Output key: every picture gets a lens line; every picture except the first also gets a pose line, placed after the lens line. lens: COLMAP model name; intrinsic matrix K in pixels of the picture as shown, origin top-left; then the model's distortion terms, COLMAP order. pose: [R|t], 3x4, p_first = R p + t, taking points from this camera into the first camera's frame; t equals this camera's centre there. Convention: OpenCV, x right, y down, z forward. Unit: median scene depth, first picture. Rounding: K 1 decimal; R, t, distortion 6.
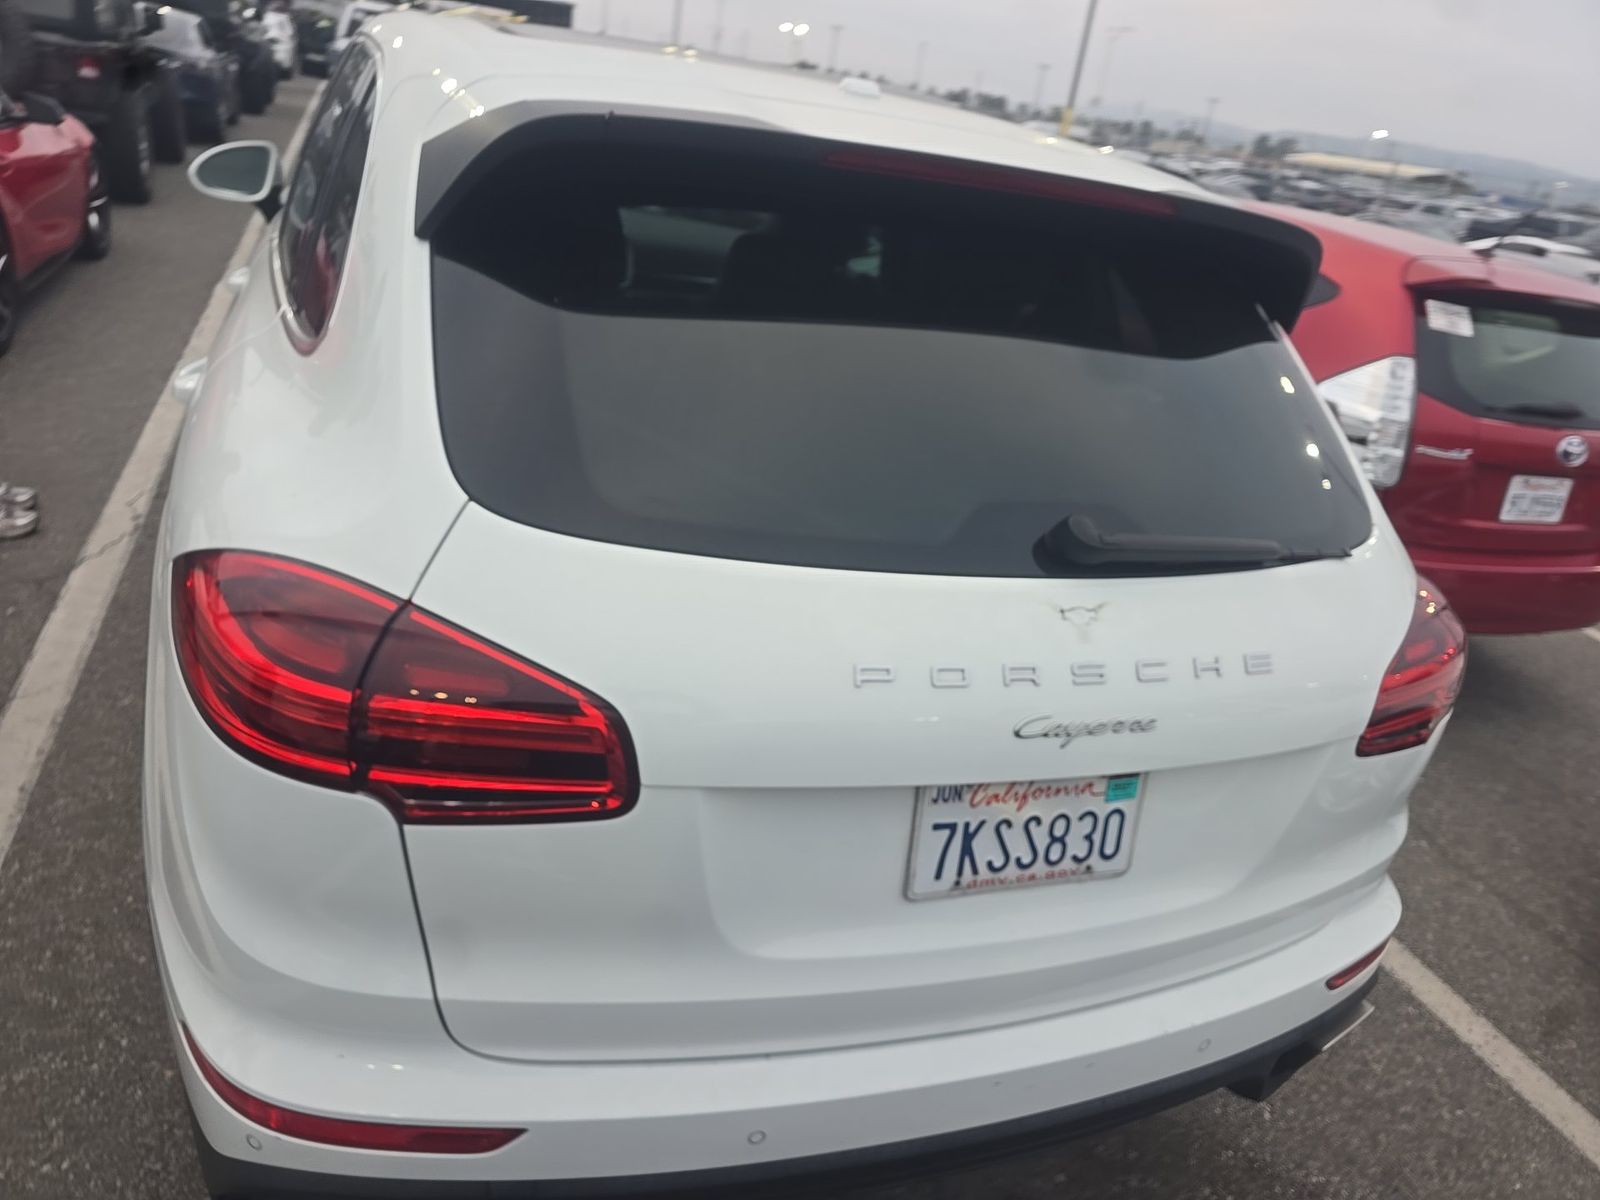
lens RADIAL K [[1080.4, 0, 802.6], [0, 1080.4, 598.6], [0, 0, 1]] dist [0.074819, -0.076660]
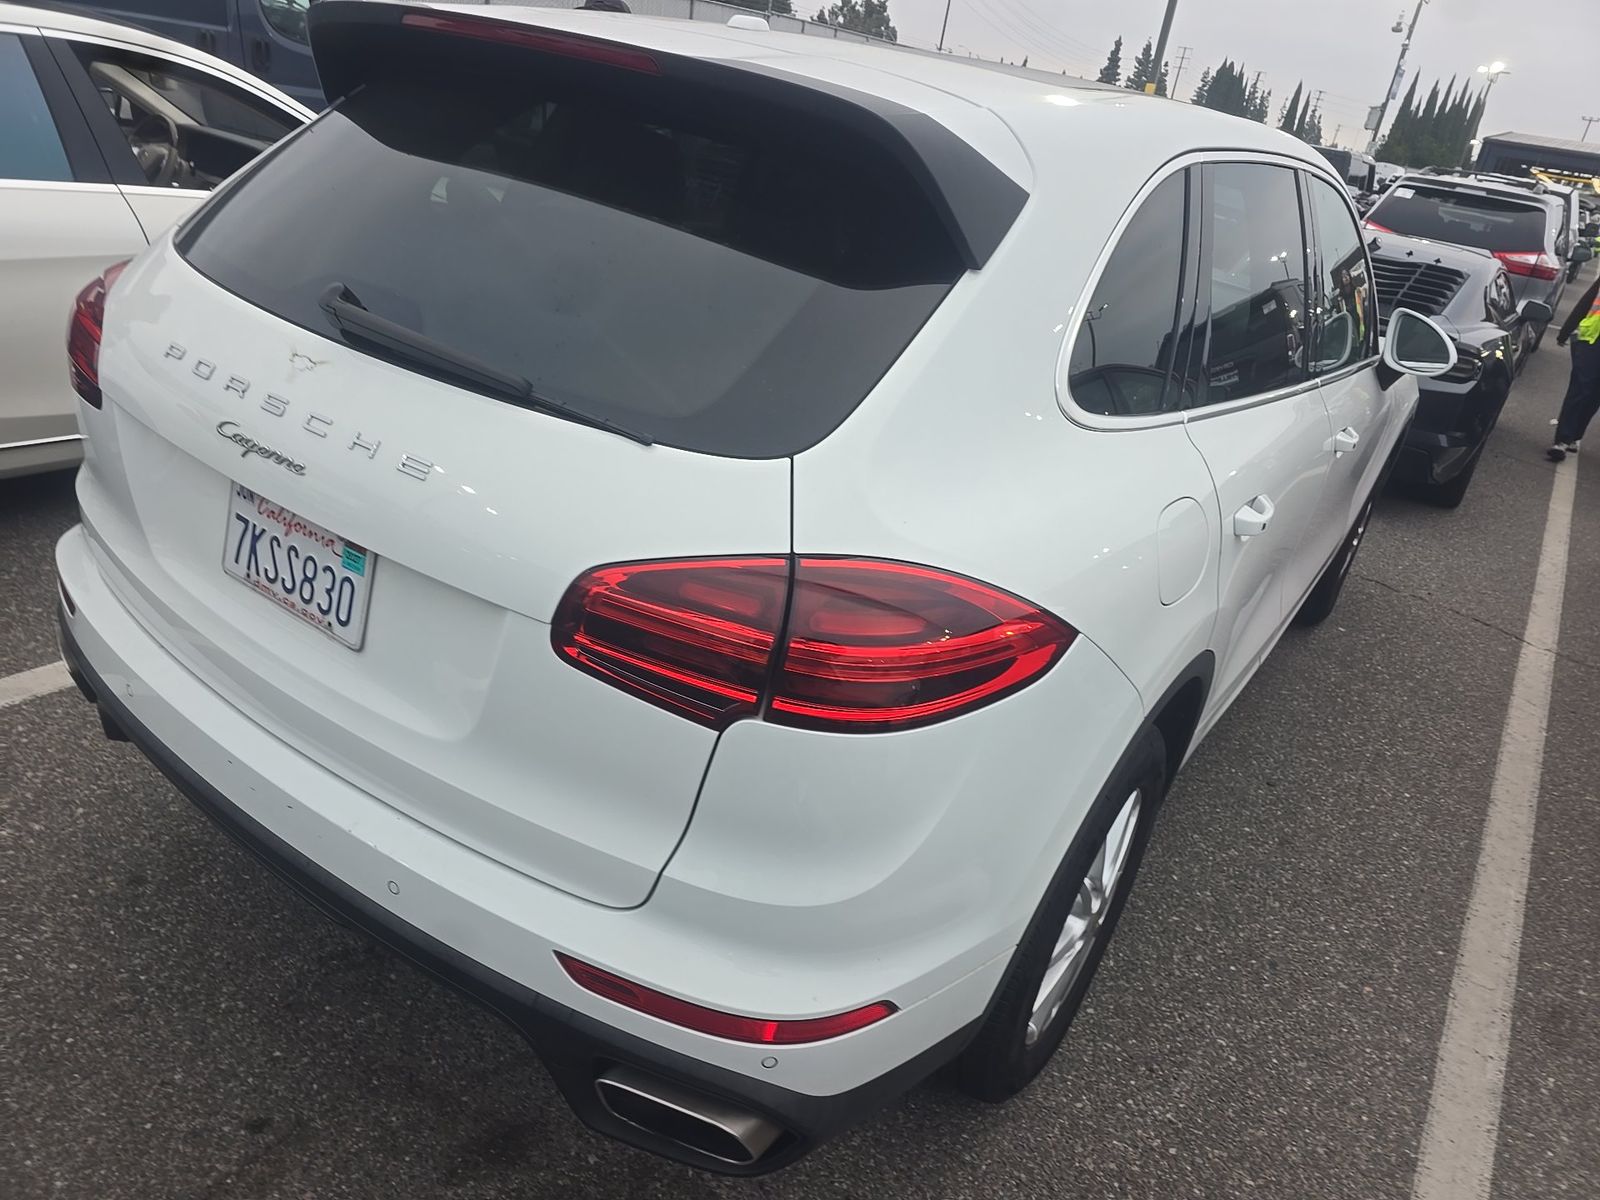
lens RADIAL K [[1080.4, 0, 802.6], [0, 1080.4, 598.6], [0, 0, 1]] dist [0.074819, -0.076660]
pose [[0.580096, 0.283924, -0.763463, 1.415984], [-0.393250, 0.918437, 0.042757, -0.011474], [0.713332, 0.275429, 0.644435, 0.643393]]
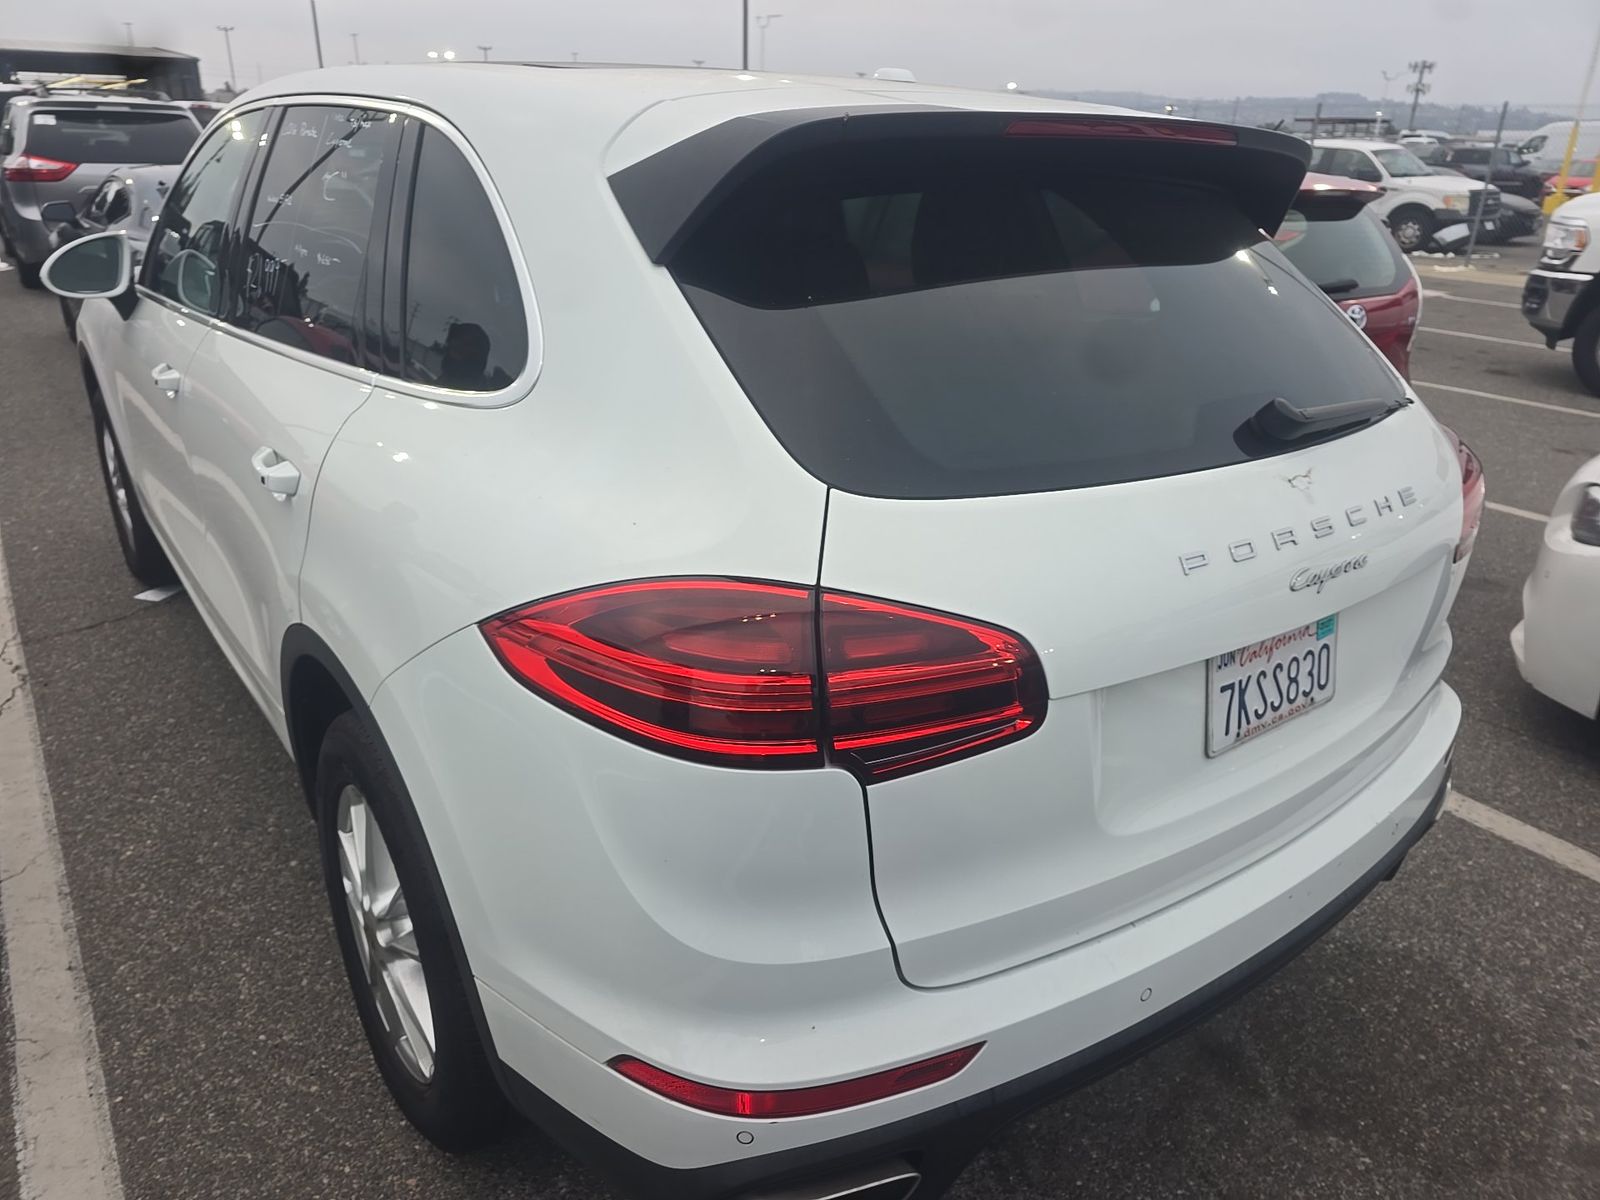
lens RADIAL K [[1080.4, 0, 802.6], [0, 1080.4, 598.6], [0, 0, 1]] dist [0.074819, -0.076660]
pose [[0.949379, -0.227904, 0.216194, -0.501494], [0.228360, 0.973300, 0.023213, -0.010858], [-0.215712, 0.027332, 0.976074, -0.033238]]
